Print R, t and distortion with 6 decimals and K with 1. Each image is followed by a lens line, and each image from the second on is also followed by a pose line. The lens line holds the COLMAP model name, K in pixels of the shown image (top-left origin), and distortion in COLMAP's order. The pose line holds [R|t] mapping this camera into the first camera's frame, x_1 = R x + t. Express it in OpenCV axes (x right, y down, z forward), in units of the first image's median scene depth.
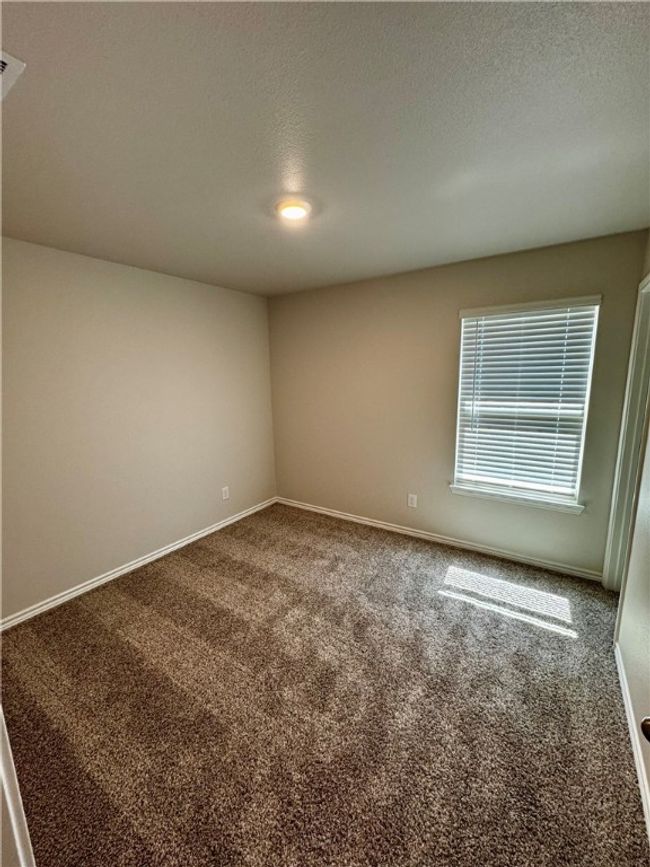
lens RADIAL K [[347.9, 0, 325.0], [0, 347.9, 433.5], [0, 0, 1]] dist [0.002495, 0.000170]
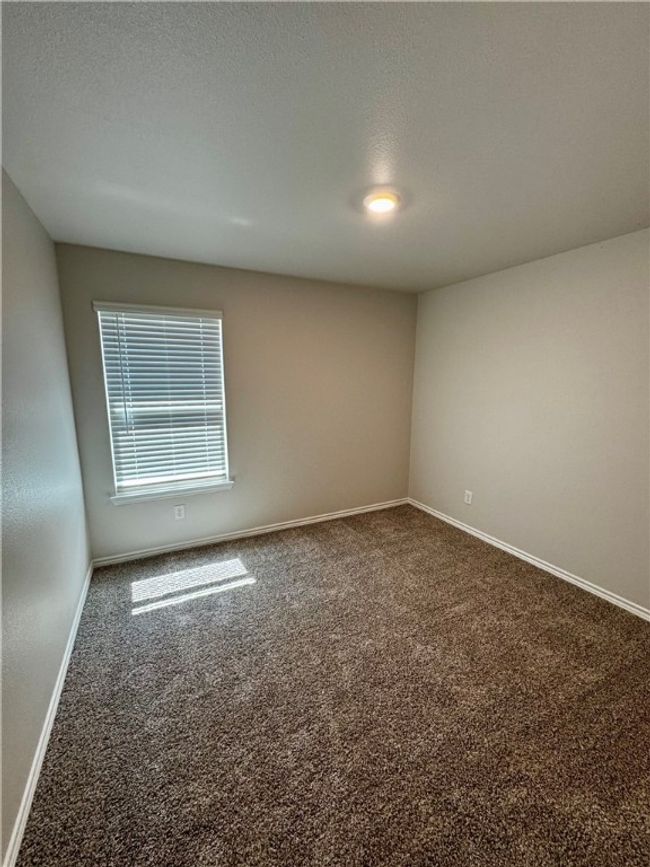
lens RADIAL K [[346.0, 0, 325.0], [0, 346.0, 433.5], [0, 0, 1]] dist [-0.001892, -0.000107]
pose [[0.486438, -0.130633, 0.863894, -0.141754], [0.126386, 0.988881, 0.078368, -0.016036], [-0.864525, 0.071063, 0.497540, 0.084435]]
